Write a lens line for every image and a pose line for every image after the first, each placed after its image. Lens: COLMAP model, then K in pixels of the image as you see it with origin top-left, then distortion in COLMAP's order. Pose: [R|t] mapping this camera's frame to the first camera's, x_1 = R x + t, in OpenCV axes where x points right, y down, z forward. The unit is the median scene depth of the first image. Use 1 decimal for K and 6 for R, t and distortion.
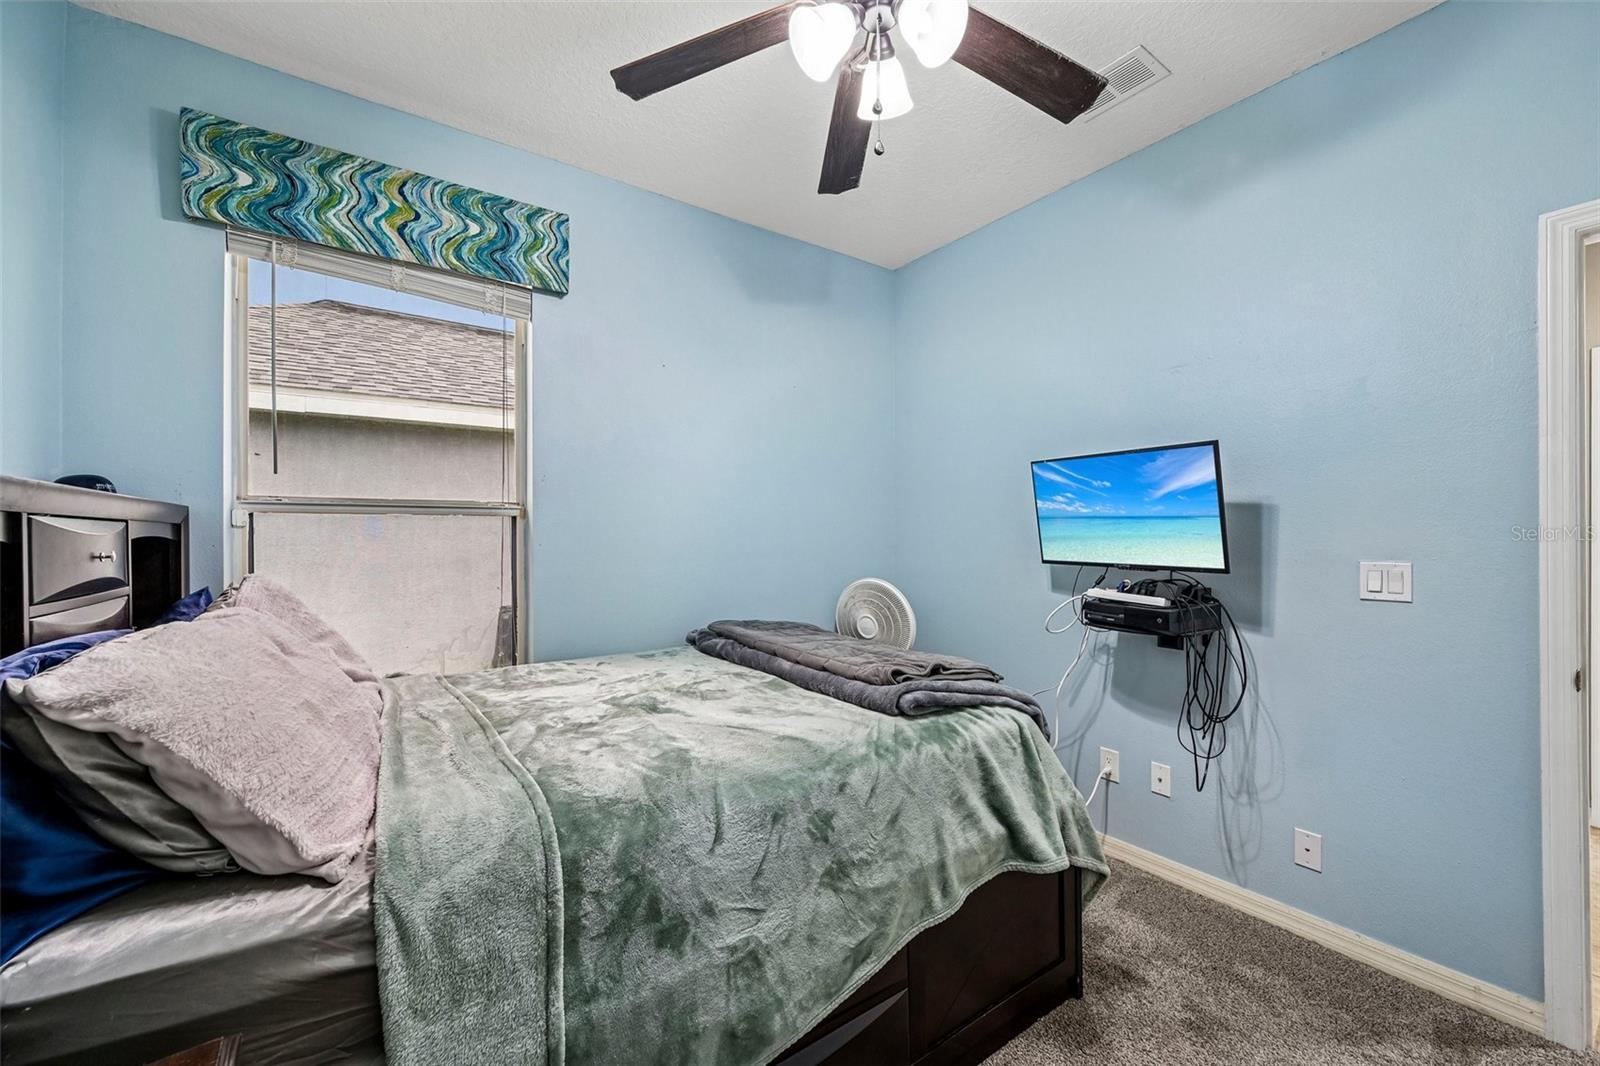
lens RADIAL K [[629.7, 0, 800.1], [0, 629.7, 539.1], [0, 0, 1]] dist [-0.000438, 0.000549]
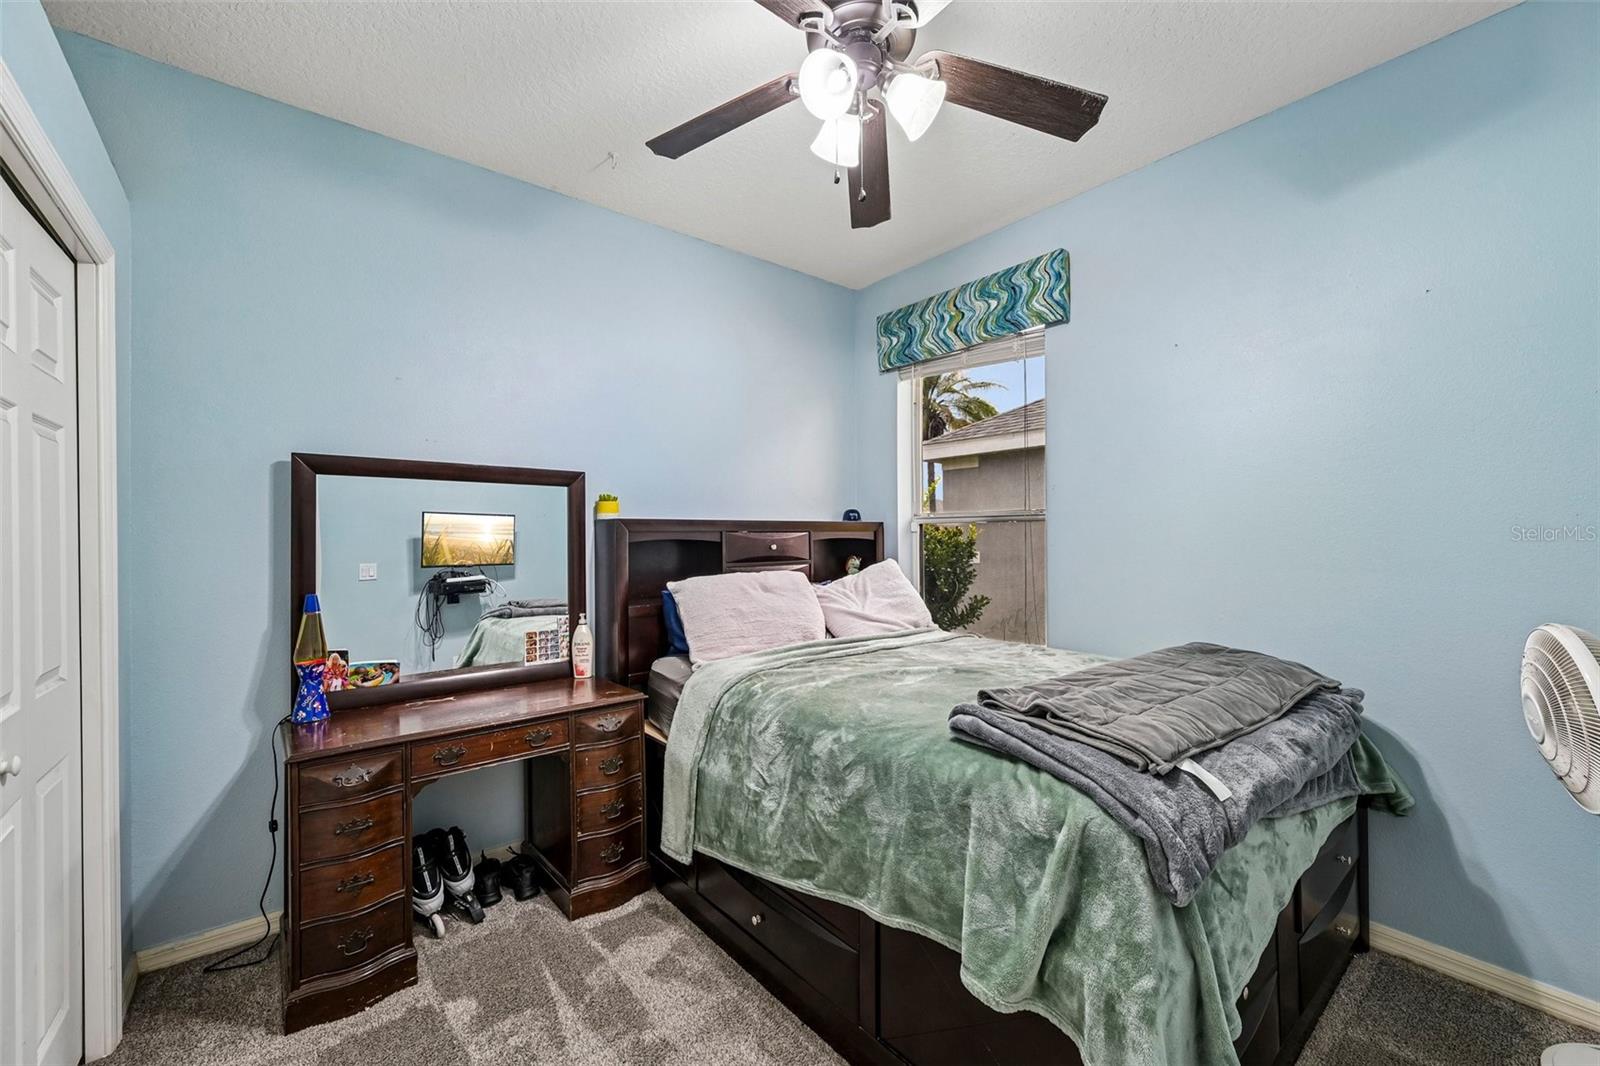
lens RADIAL K [[629.7, 0, 799.3], [0, 629.7, 533.7], [0, 0, 1]] dist [-0.000438, 0.000549]
pose [[0.076784, 0.001357, -0.997047, 0.799128], [0.004300, 0.999989, 0.001692, -0.017459], [0.997039, -0.004417, 0.076777, 0.513390]]
